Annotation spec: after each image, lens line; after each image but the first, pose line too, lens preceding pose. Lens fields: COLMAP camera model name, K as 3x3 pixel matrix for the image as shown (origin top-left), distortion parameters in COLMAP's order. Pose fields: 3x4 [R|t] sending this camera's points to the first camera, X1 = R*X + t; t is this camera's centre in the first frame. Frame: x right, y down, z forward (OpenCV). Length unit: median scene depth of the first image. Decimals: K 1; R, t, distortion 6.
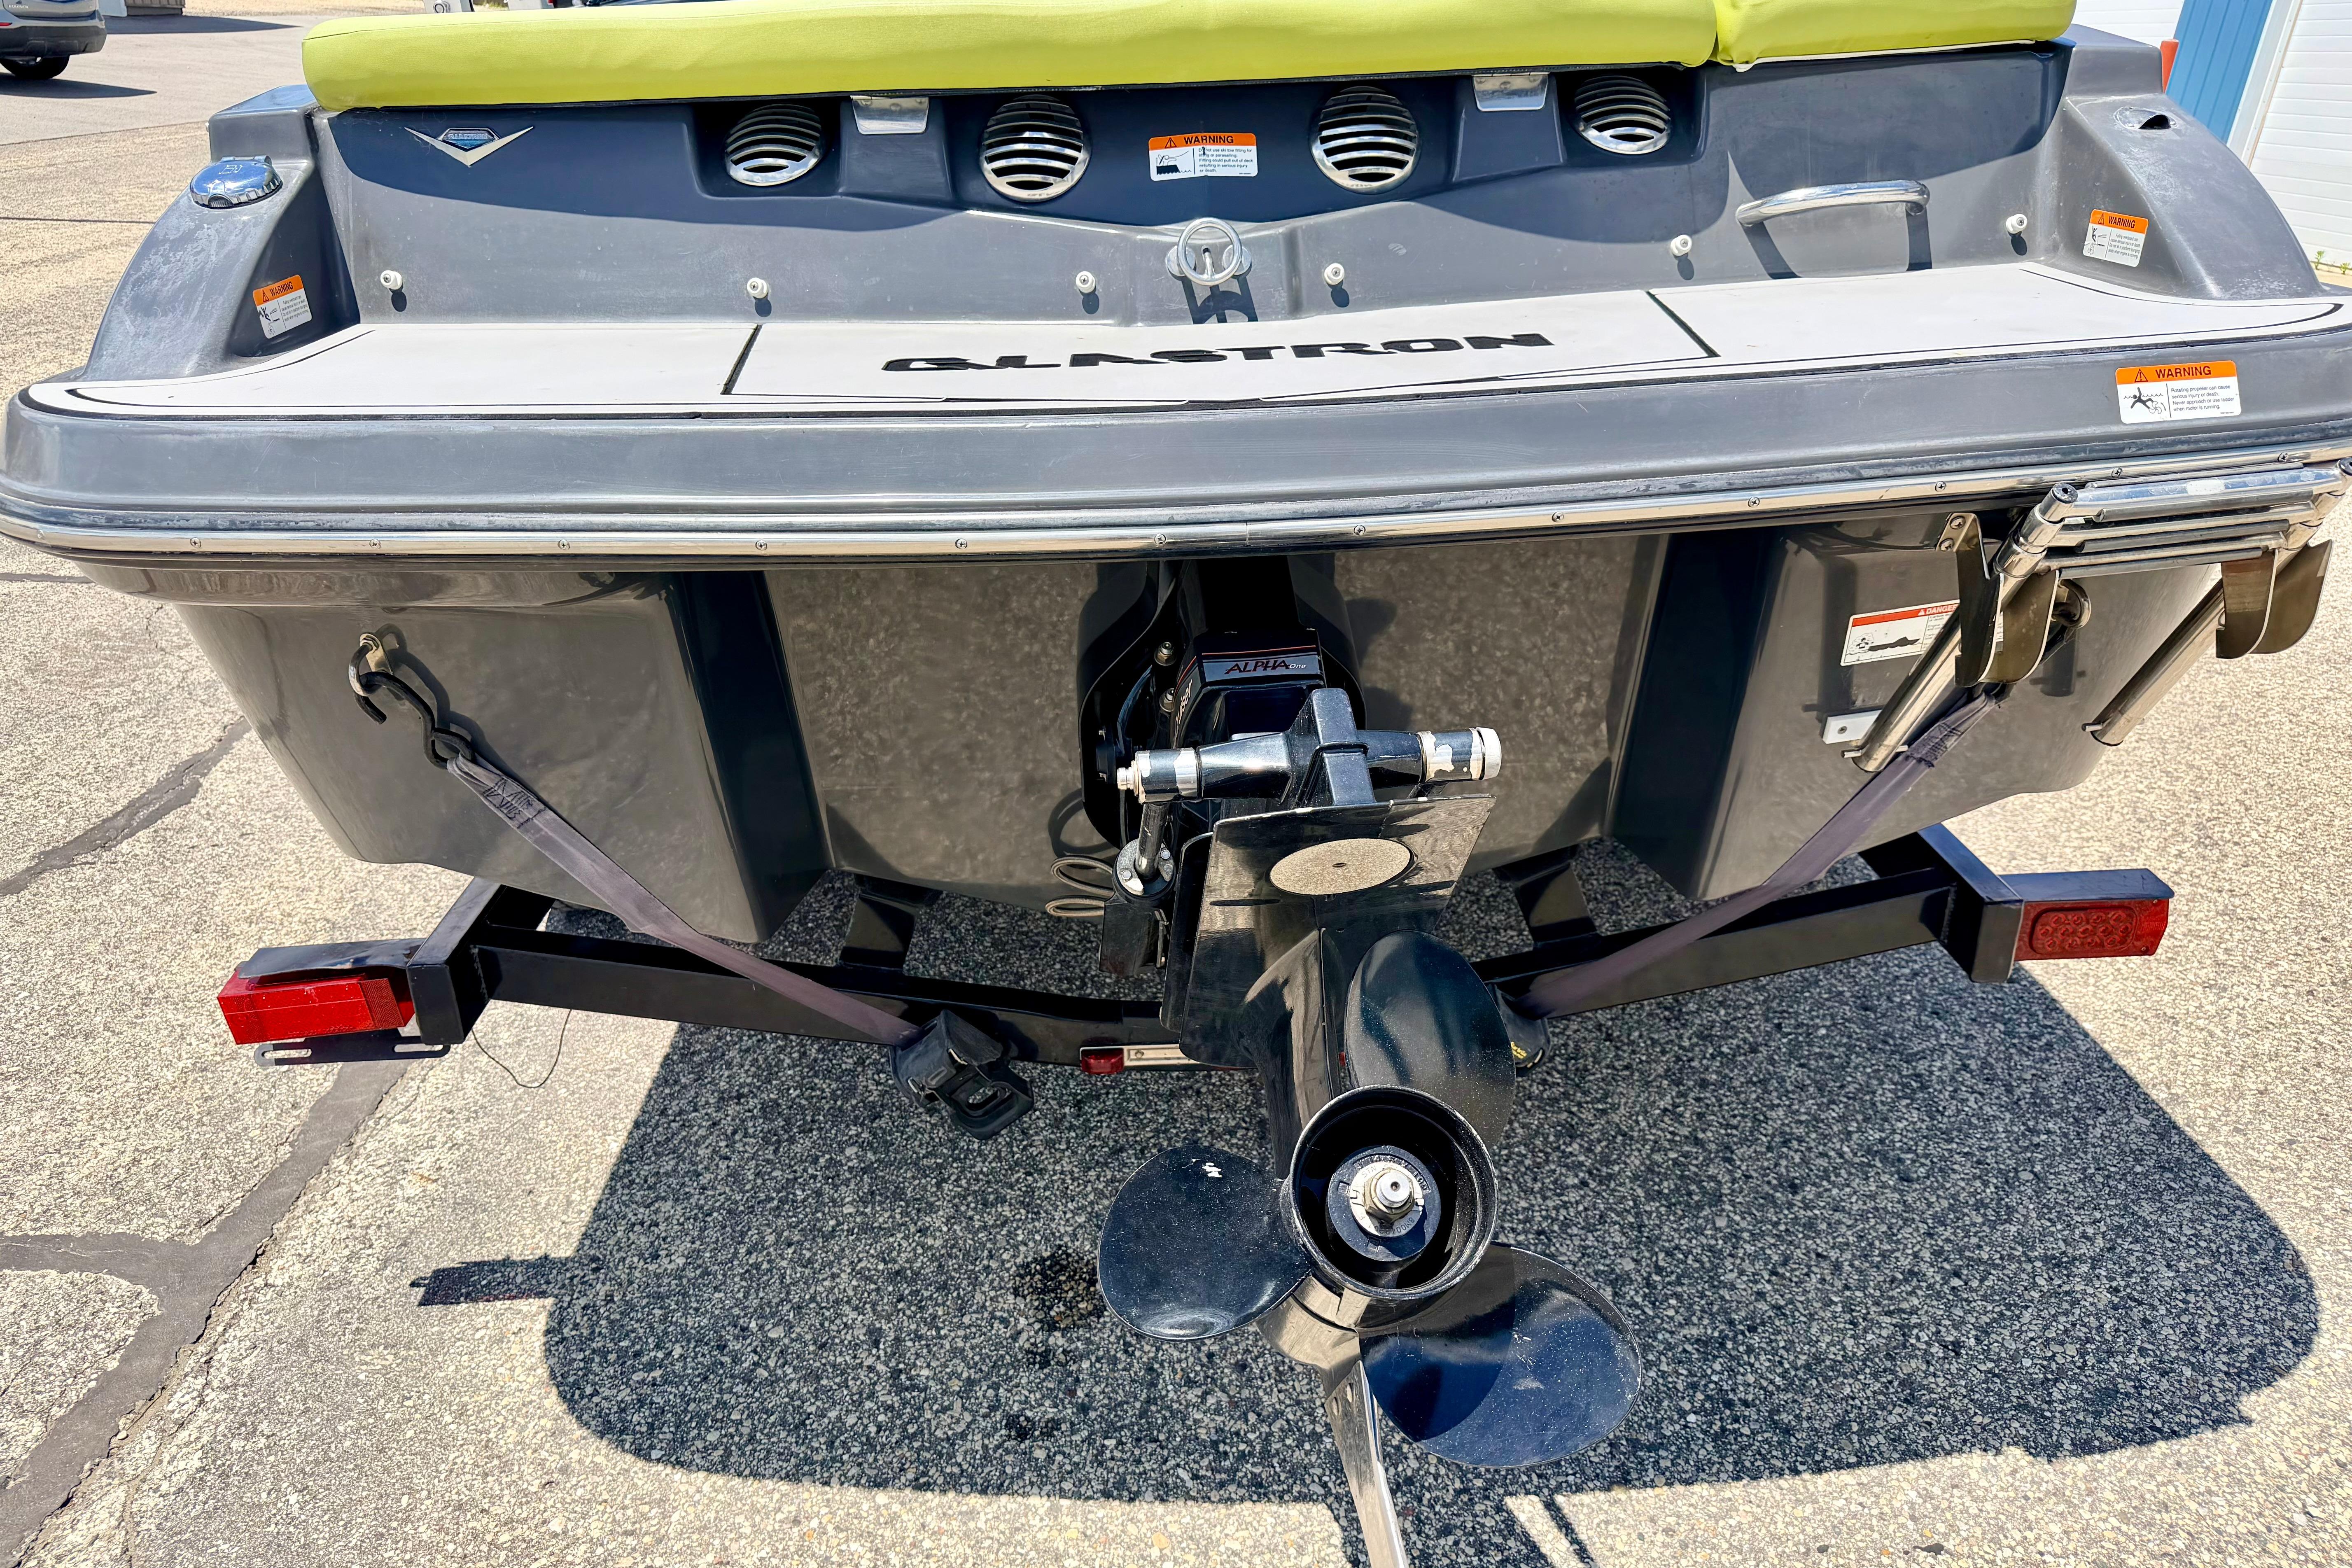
lens RADIAL K [[1671.5, 0, 1176.0], [0, 1671.5, 784.0], [0, 0, 1]] dist [0.054705, -0.070964]
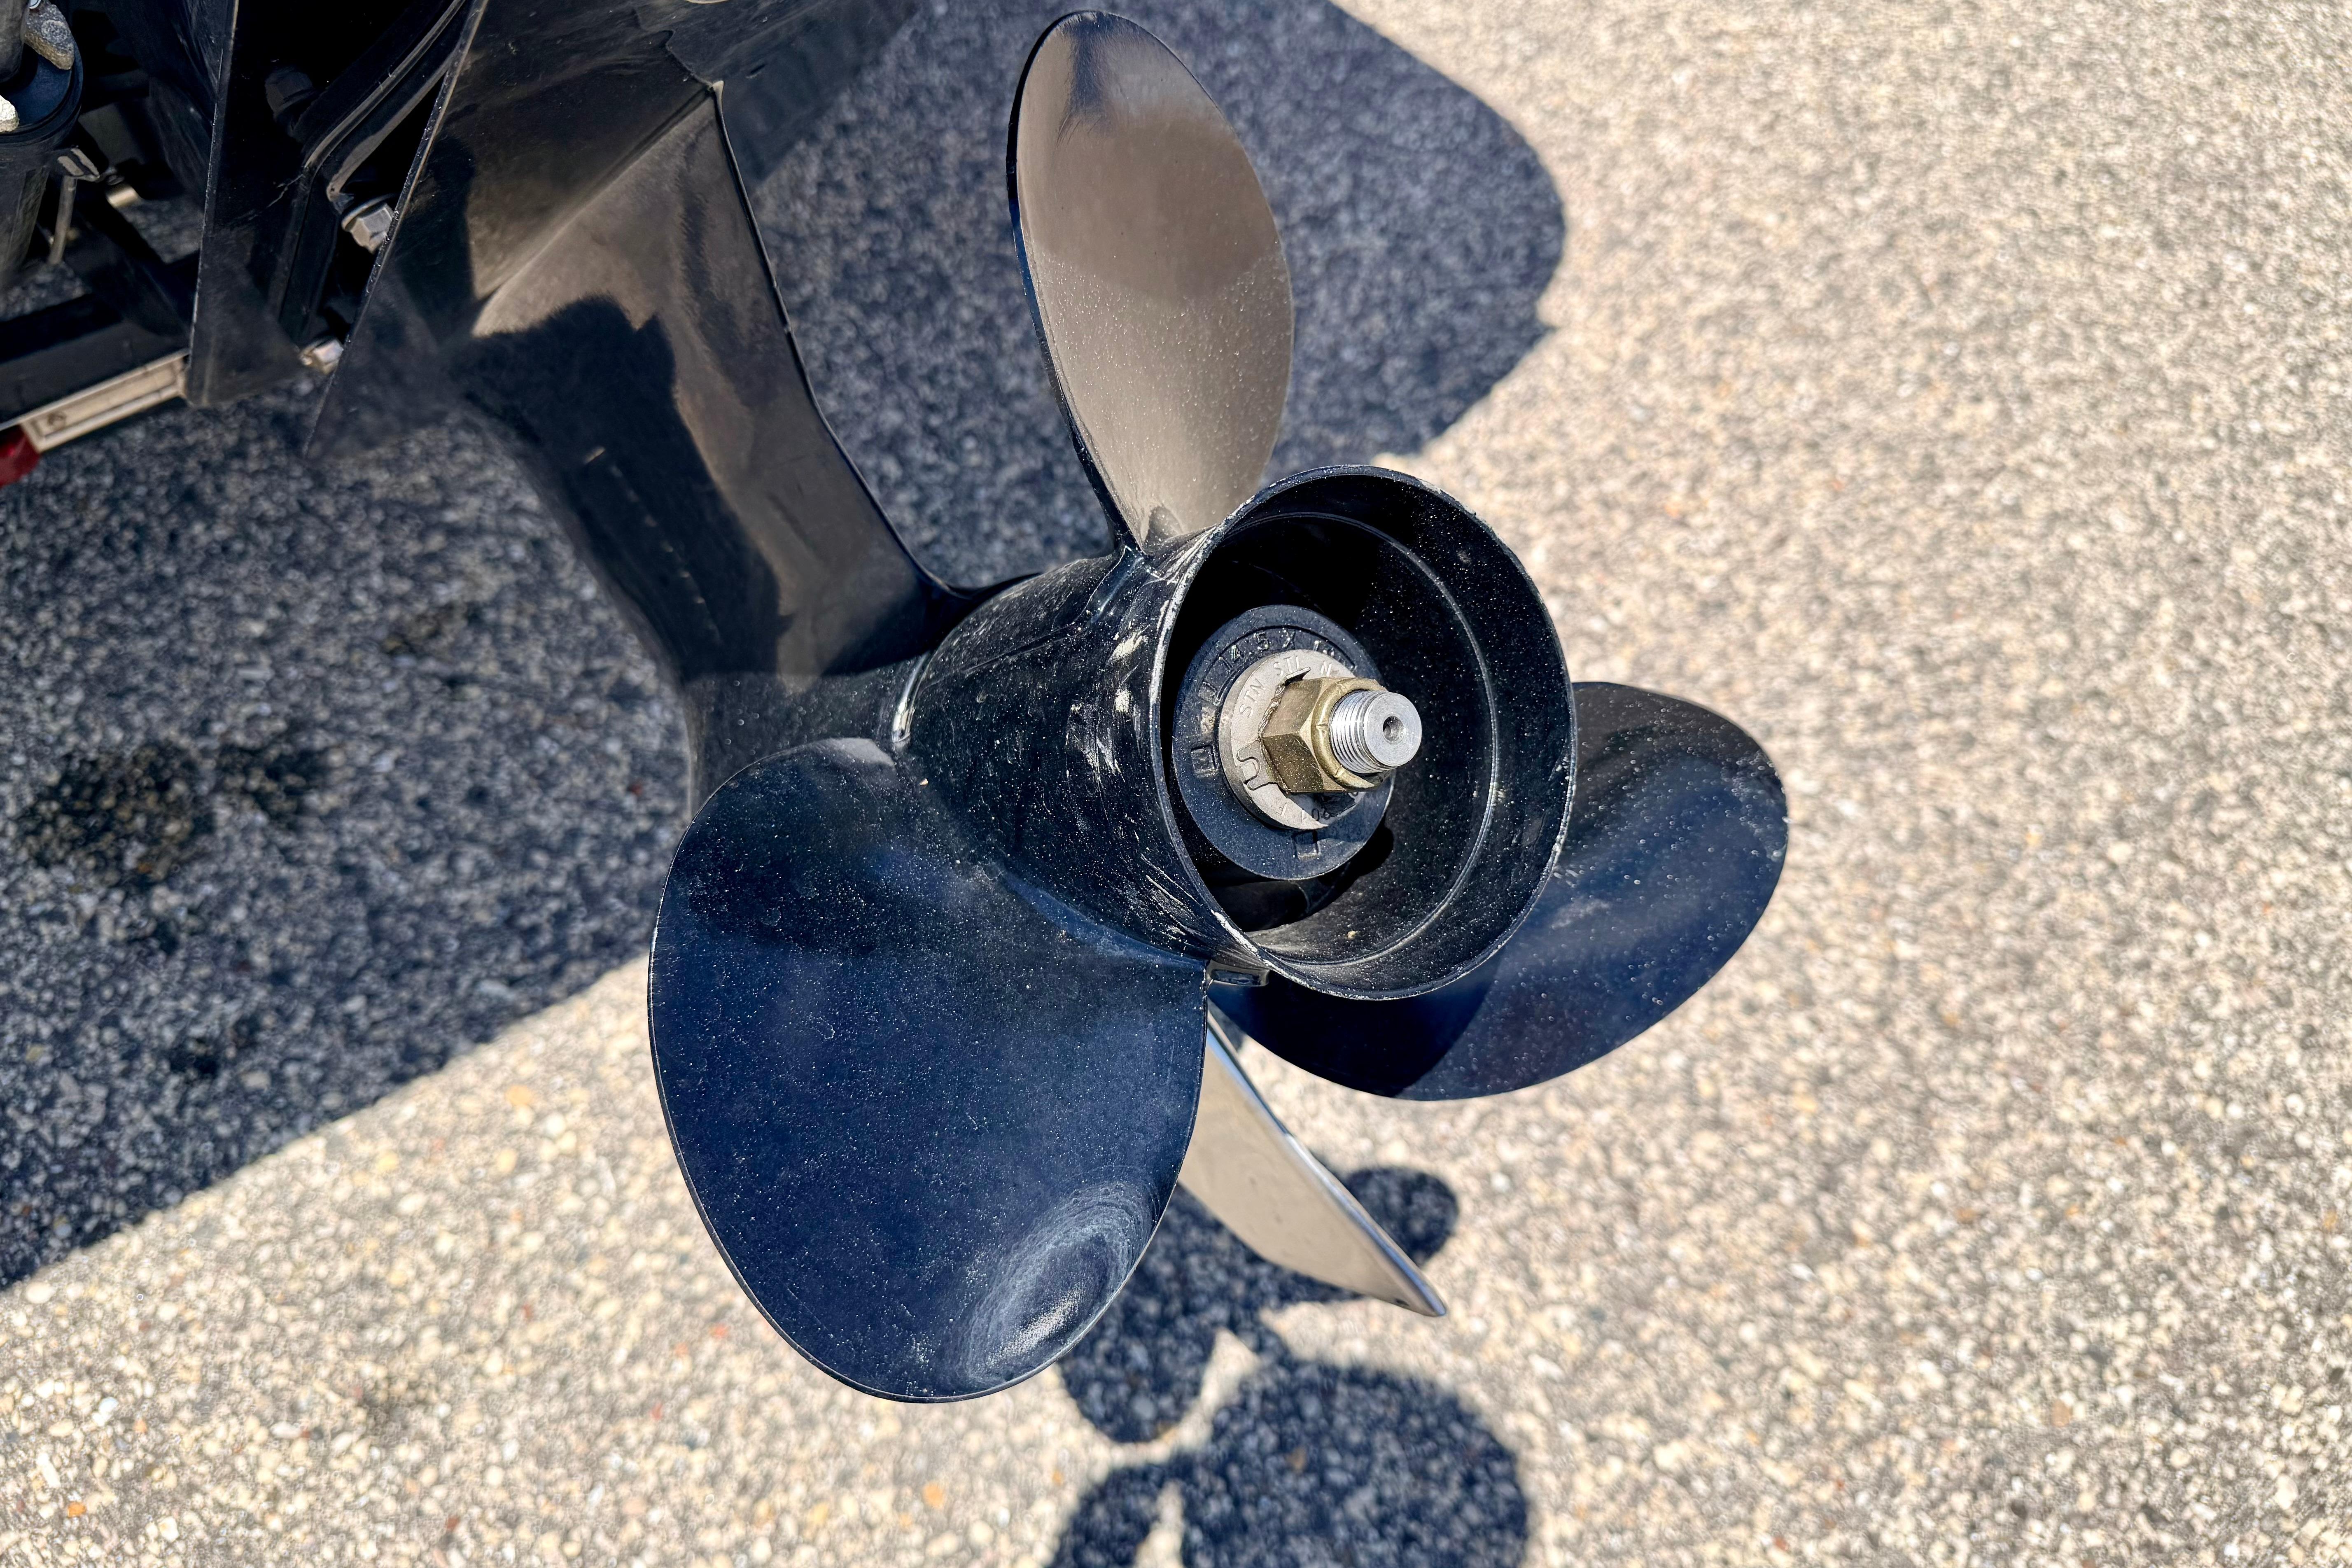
lens RADIAL K [[1695.5, 0, 1176.0], [0, 1695.5, 784.0], [0, 0, 1]] dist [-0.004771, -0.008561]
pose [[0.761563, -0.479113, 0.436432, -0.041746], [0.174044, 0.799867, 0.574388, 0.010270], [-0.624284, -0.361474, 0.692536, 0.387567]]
